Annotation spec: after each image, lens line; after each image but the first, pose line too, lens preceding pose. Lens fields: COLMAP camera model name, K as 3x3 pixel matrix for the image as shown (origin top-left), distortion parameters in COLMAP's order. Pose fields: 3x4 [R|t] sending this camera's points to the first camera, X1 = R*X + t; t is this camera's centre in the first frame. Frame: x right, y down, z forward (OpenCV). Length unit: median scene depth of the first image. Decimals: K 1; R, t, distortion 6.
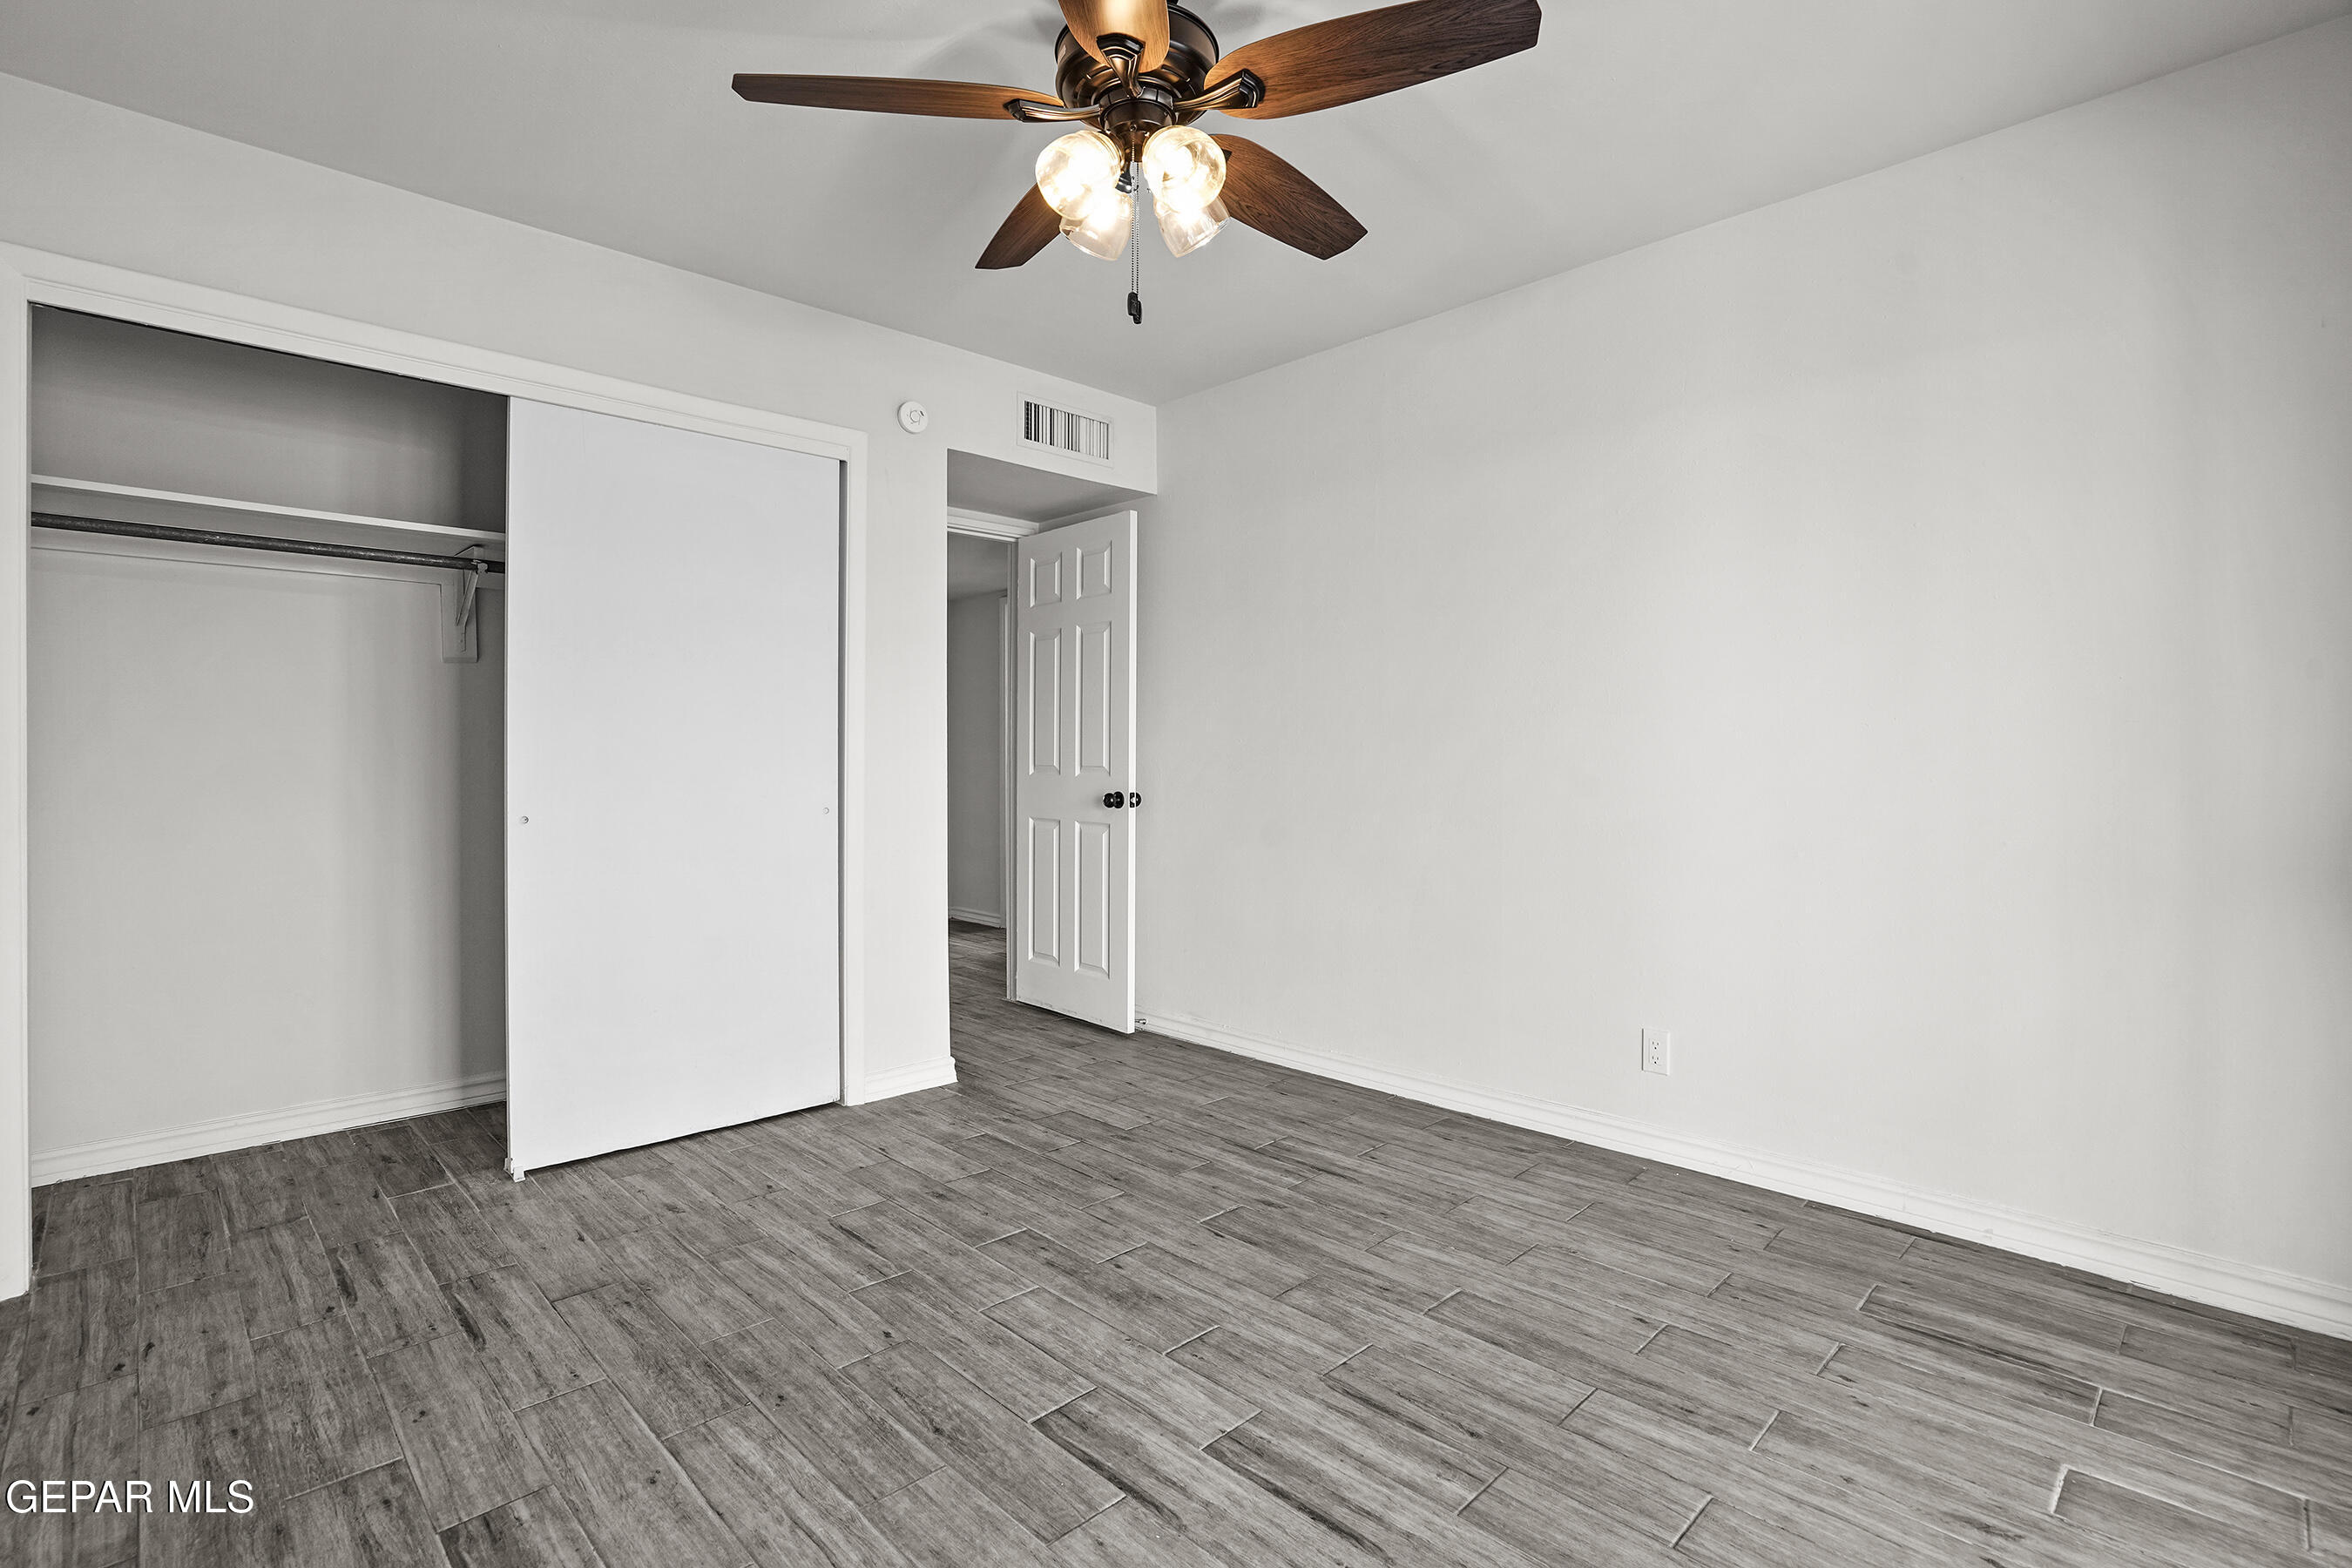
lens RADIAL K [[1115.1, 0, 1183.6], [0, 1115.1, 772.3], [0, 0, 1]] dist [-0.006757, 0.000624]
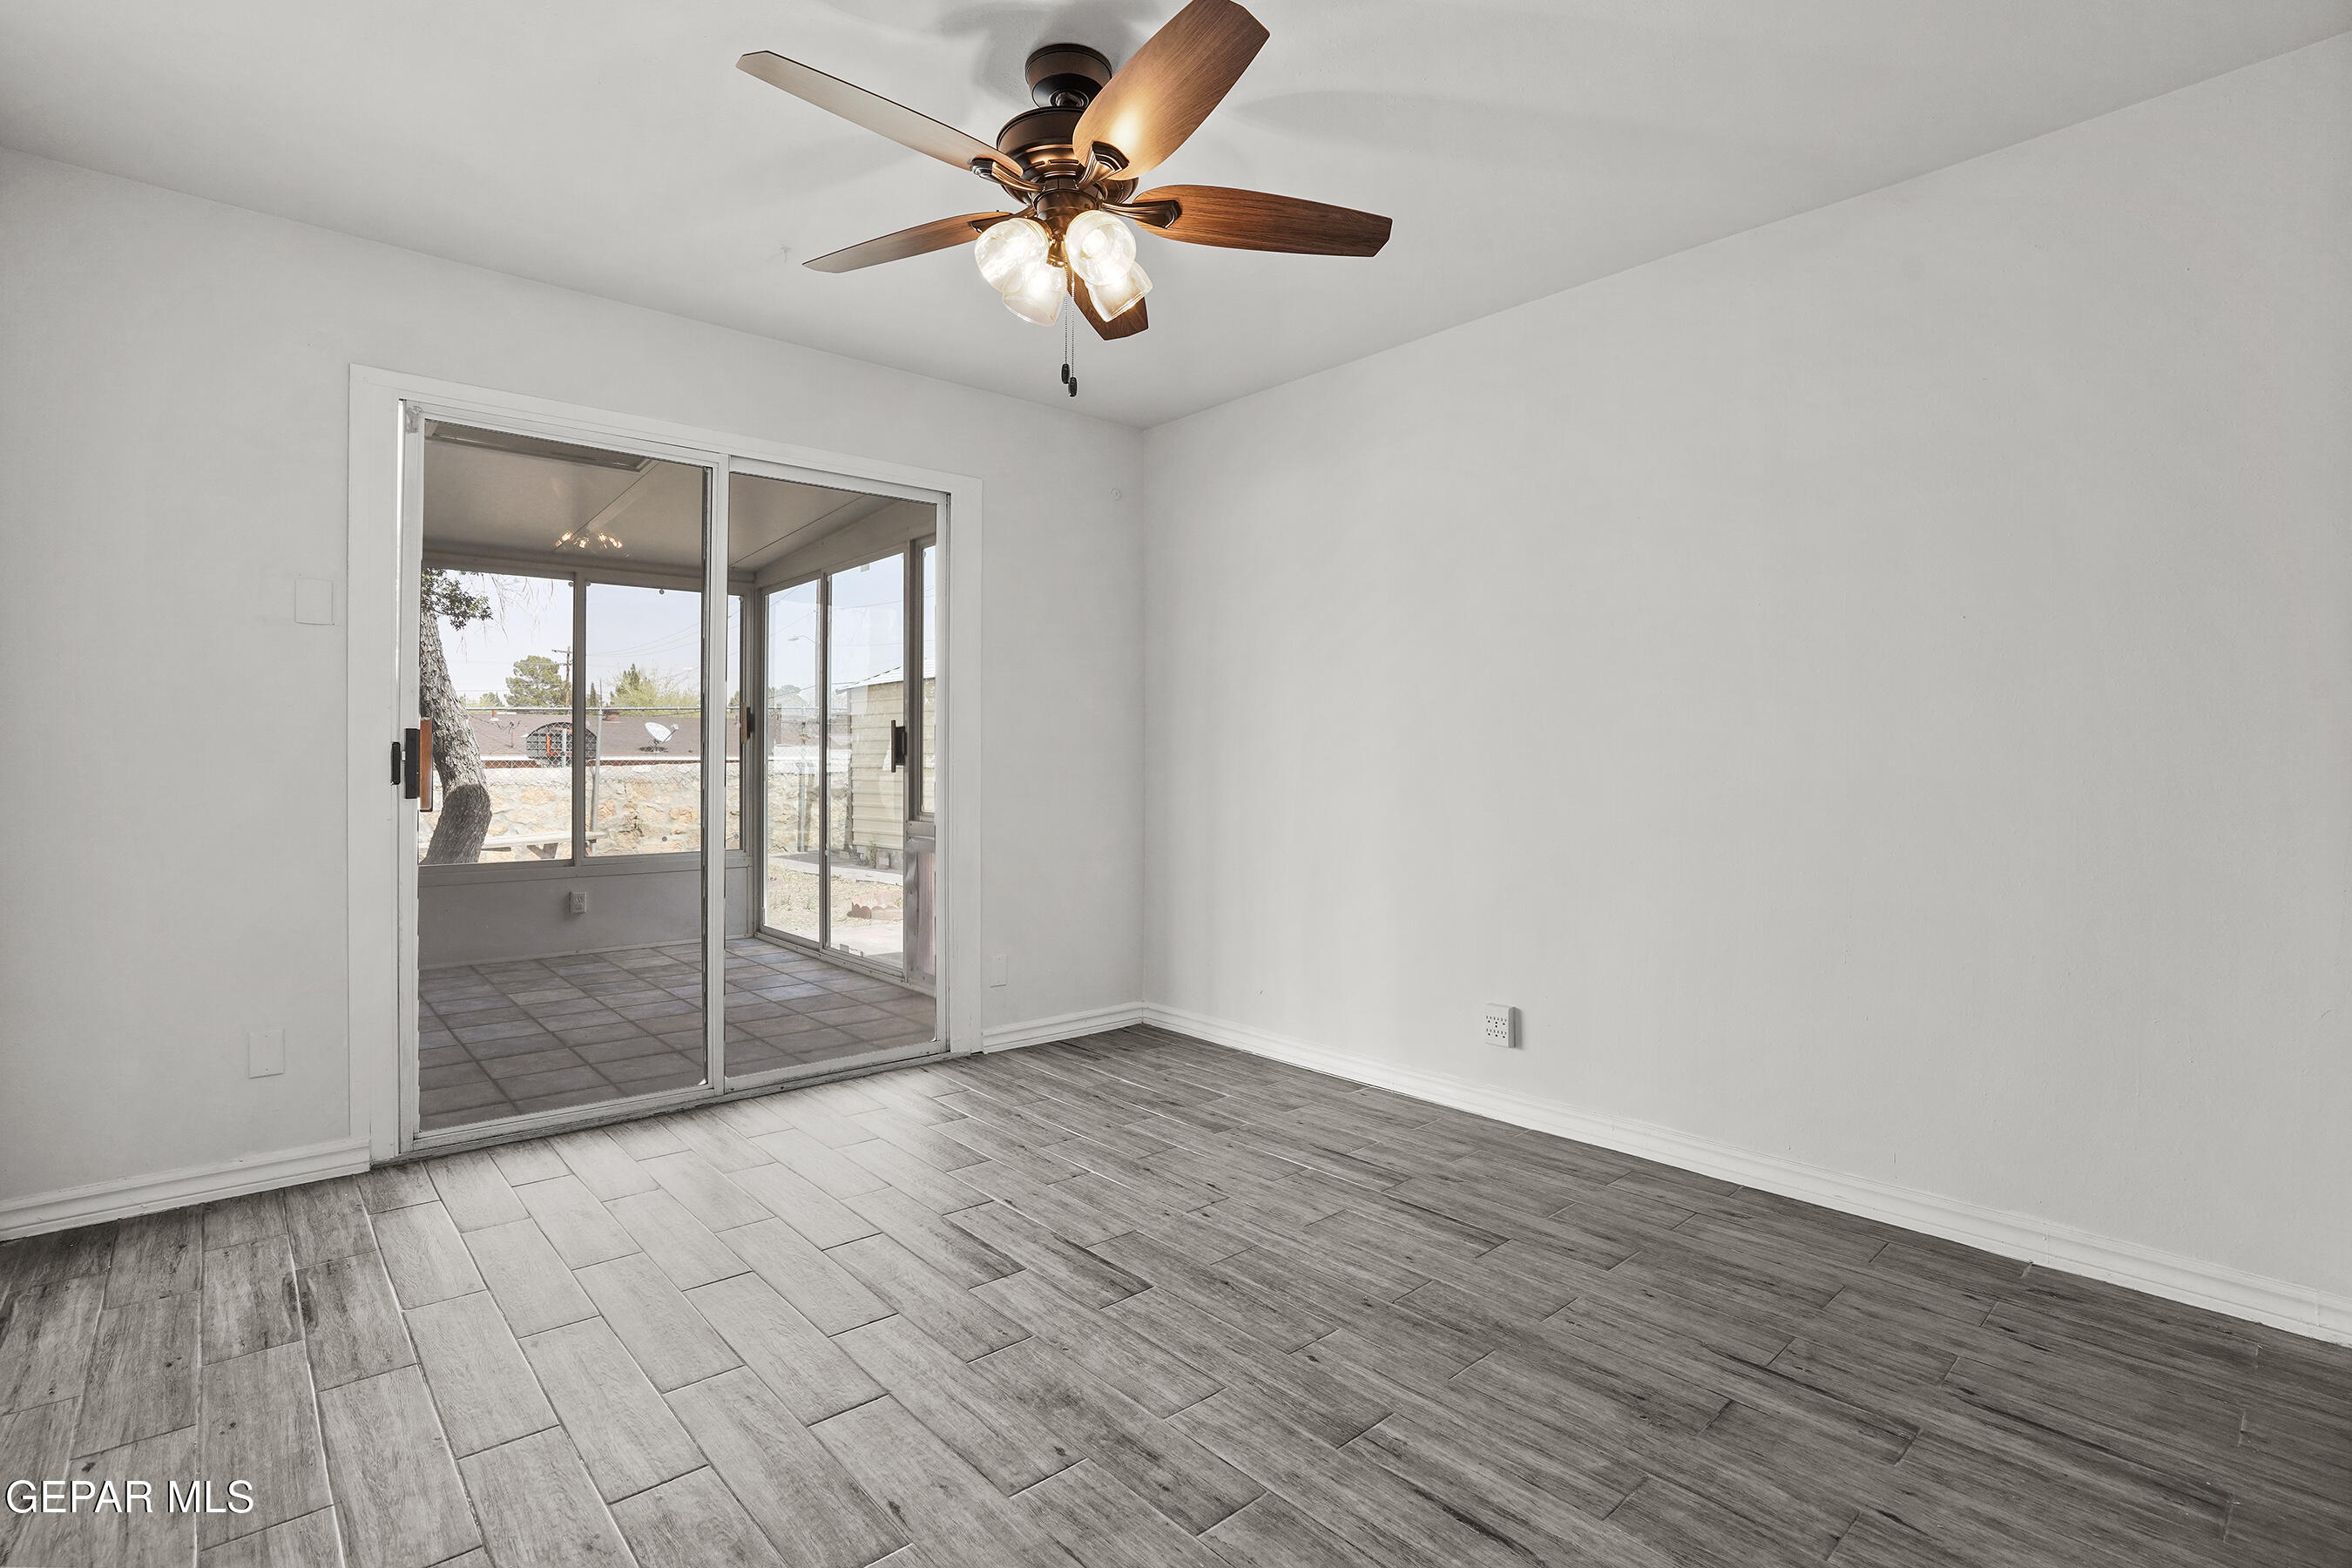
lens RADIAL K [[1115.1, 0, 1183.6], [0, 1115.1, 772.3], [0, 0, 1]] dist [-0.006757, 0.000624]
pose [[-0.999151, 0.000111, 0.041205, -0.191625], [0.001126, 0.999697, 0.024593, -0.026878], [-0.041190, 0.024618, -0.998848, 1.933091]]
